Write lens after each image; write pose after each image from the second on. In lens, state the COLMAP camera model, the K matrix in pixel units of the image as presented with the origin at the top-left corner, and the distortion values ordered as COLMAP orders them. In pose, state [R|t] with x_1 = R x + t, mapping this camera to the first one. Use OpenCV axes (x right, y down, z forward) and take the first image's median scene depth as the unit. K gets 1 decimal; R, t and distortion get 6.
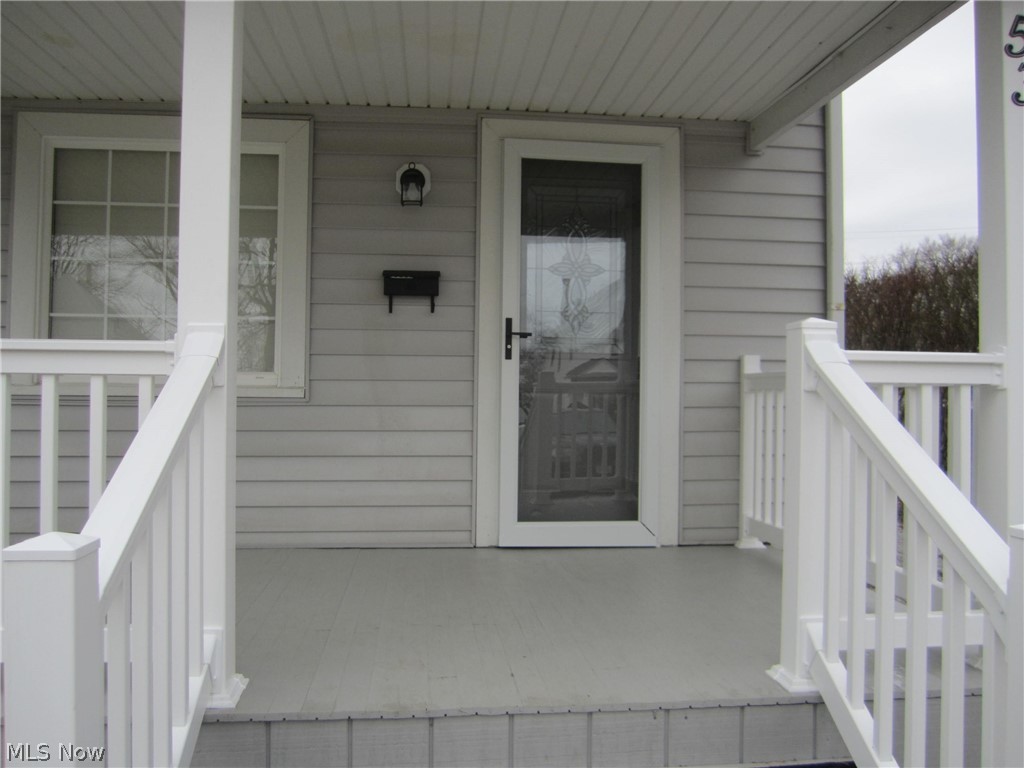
lens RADIAL K [[858.3, 0, 512.0], [0, 858.3, 384.0], [0, 0, 1]] dist [-0.084220, 0.002234]
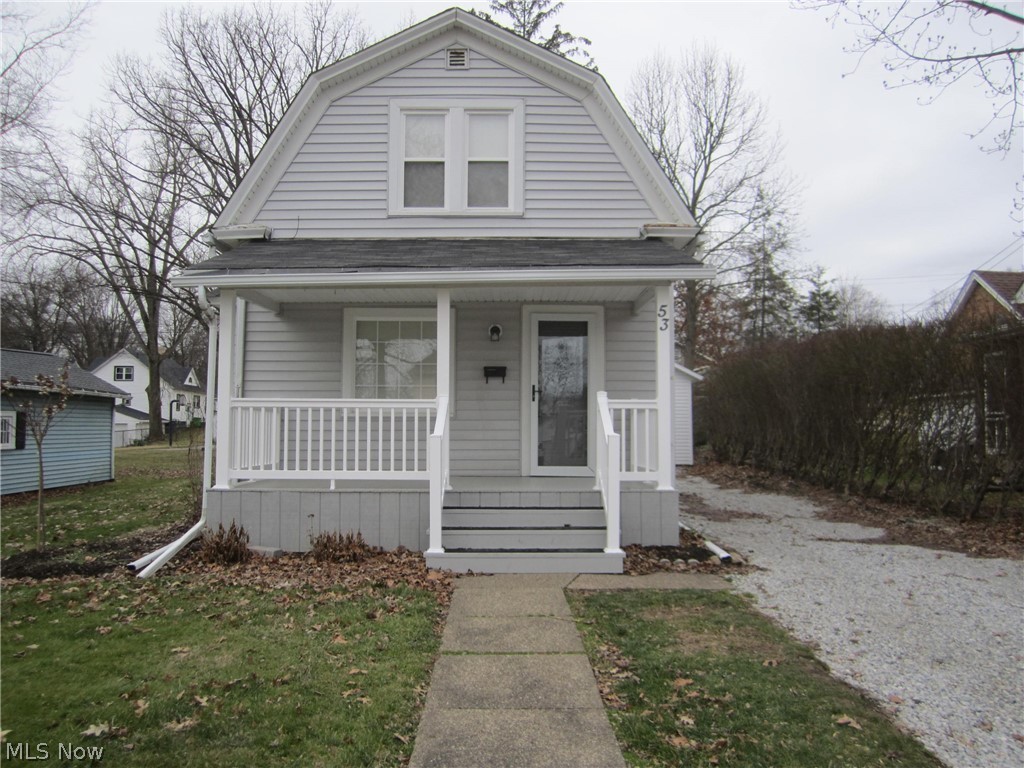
lens RADIAL K [[858.3, 0, 512.0], [0, 858.3, 384.0], [0, 0, 1]] dist [-0.084220, 0.002234]
pose [[0.994994, -0.010273, -0.099408, 0.183429], [0.006339, 0.999187, -0.039815, 0.020500], [0.099737, 0.038985, 0.994250, -1.512105]]
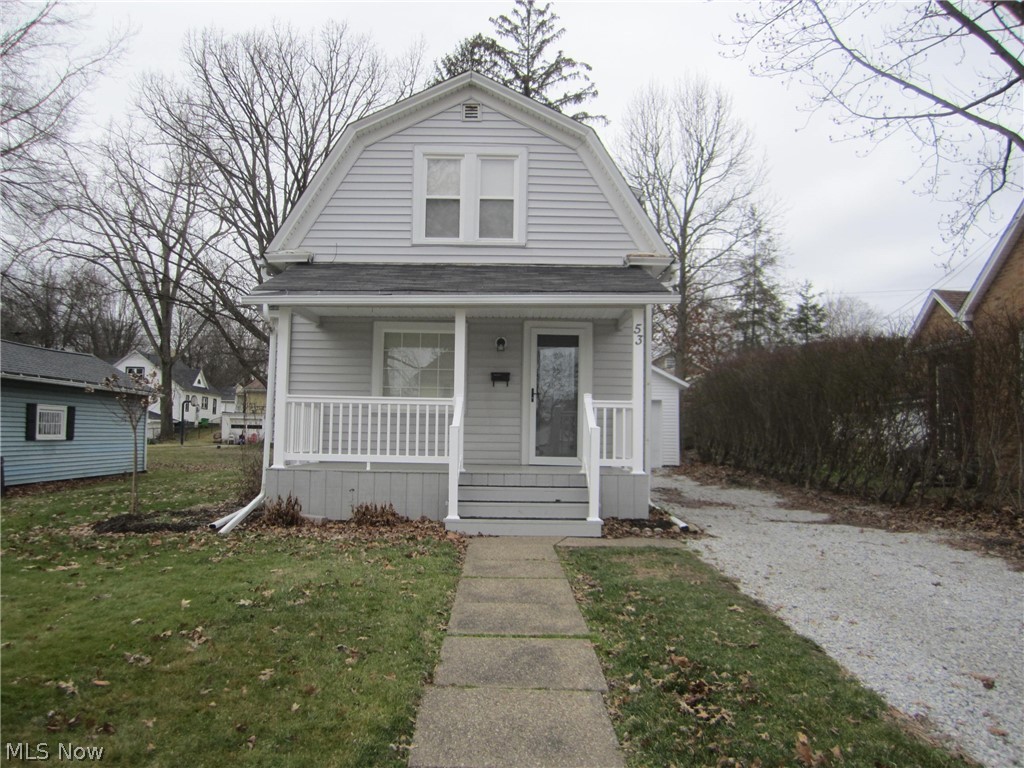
lens RADIAL K [[859.9, 0, 506.9], [0, 859.9, 356.7], [0, 0, 1]] dist [-0.194420, 0.000300]
pose [[0.994414, -0.001579, -0.105534, 0.223505], [-0.006839, 0.996823, -0.079355, 0.052217], [0.105324, 0.079633, 0.991244, -1.992196]]
